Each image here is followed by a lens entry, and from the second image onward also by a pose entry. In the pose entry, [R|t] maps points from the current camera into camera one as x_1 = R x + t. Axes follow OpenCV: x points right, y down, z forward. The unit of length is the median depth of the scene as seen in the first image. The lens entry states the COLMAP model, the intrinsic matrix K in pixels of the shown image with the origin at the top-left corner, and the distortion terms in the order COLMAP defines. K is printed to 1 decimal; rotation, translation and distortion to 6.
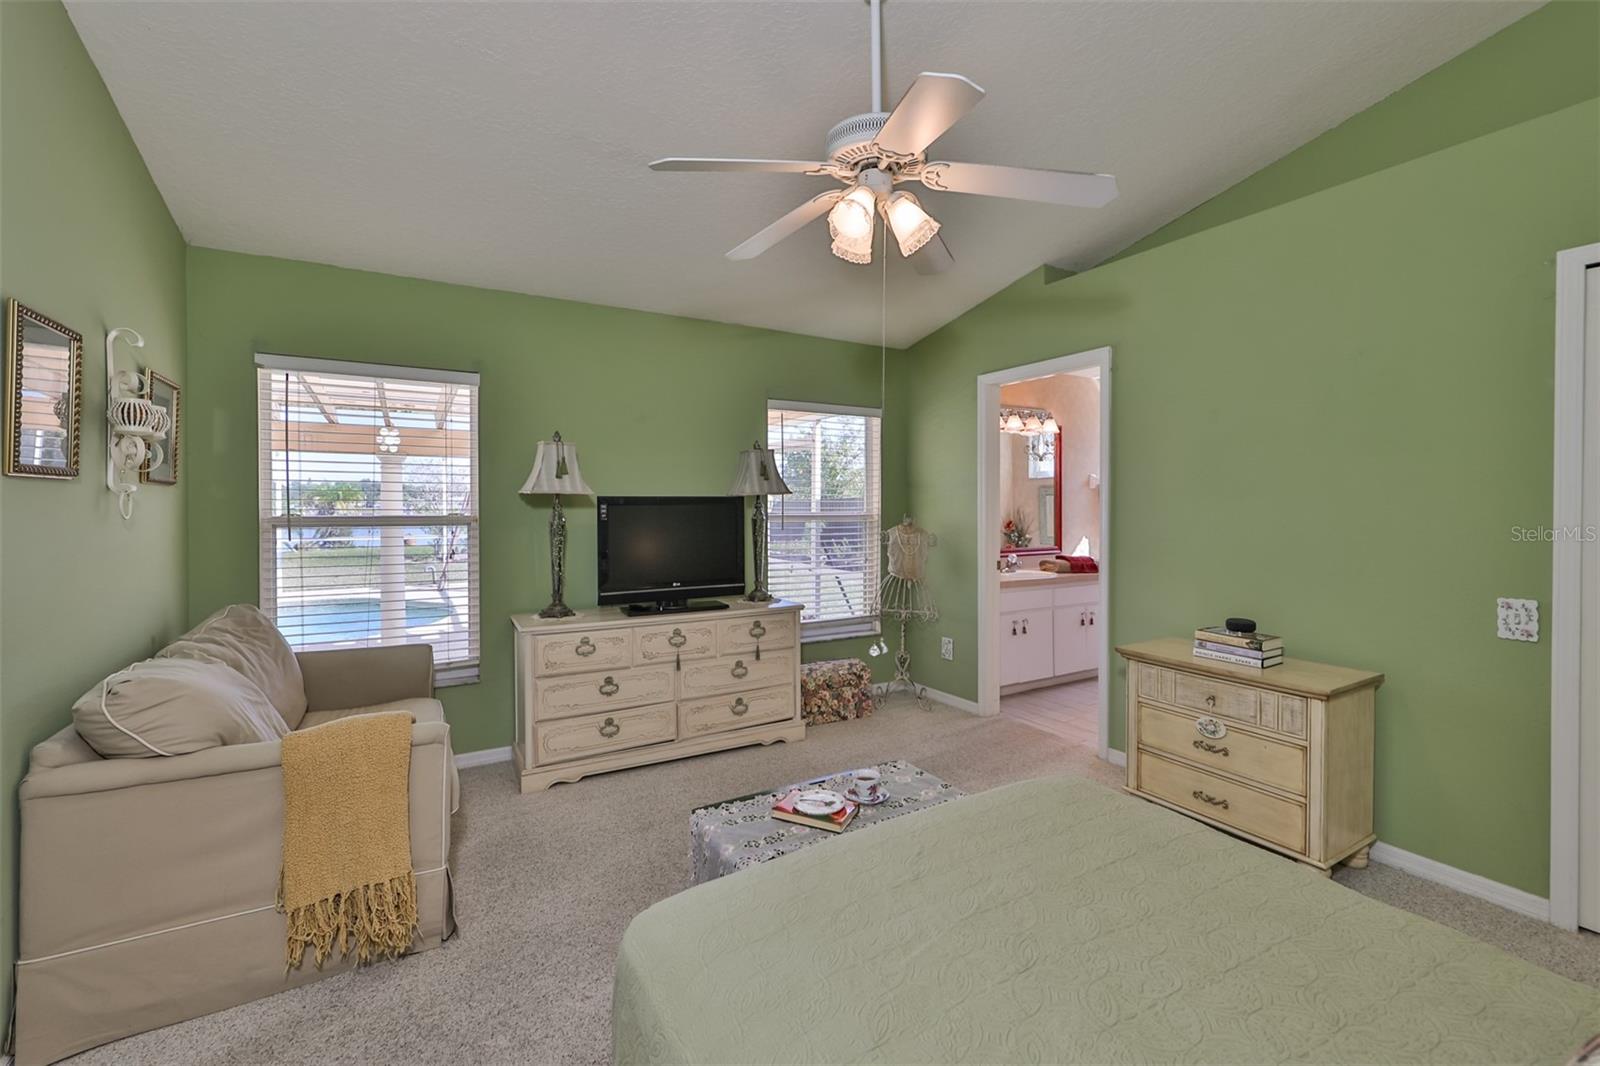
lens RADIAL K [[669.3, 0, 802.5], [0, 669.3, 517.3], [0, 0, 1]] dist [-0.000286, -0.000038]
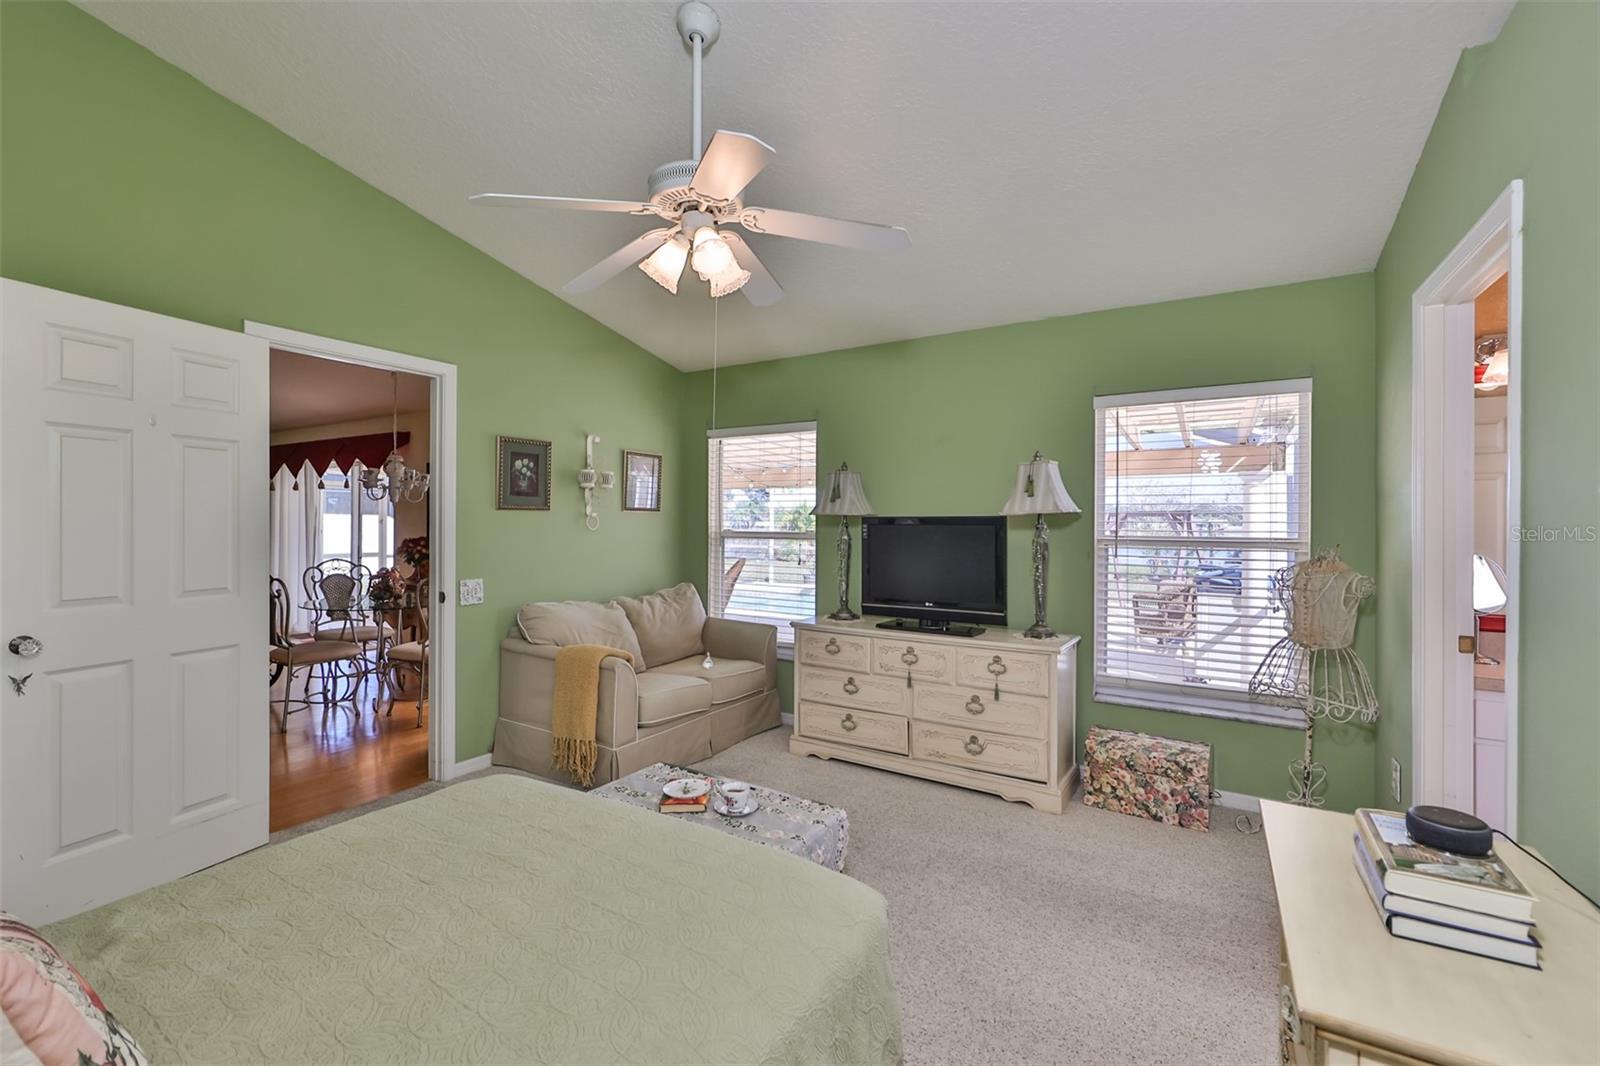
lens RADIAL K [[687.2, 0, 800.0], [0, 687.2, 533.0], [0, 0, 1]] dist [-0.000464, 0.000100]
pose [[0.467551, 0.014555, -0.883846, 0.637163], [-0.023615, 0.999713, 0.003971, -0.006126], [0.883650, 0.019015, 0.467761, 0.352155]]
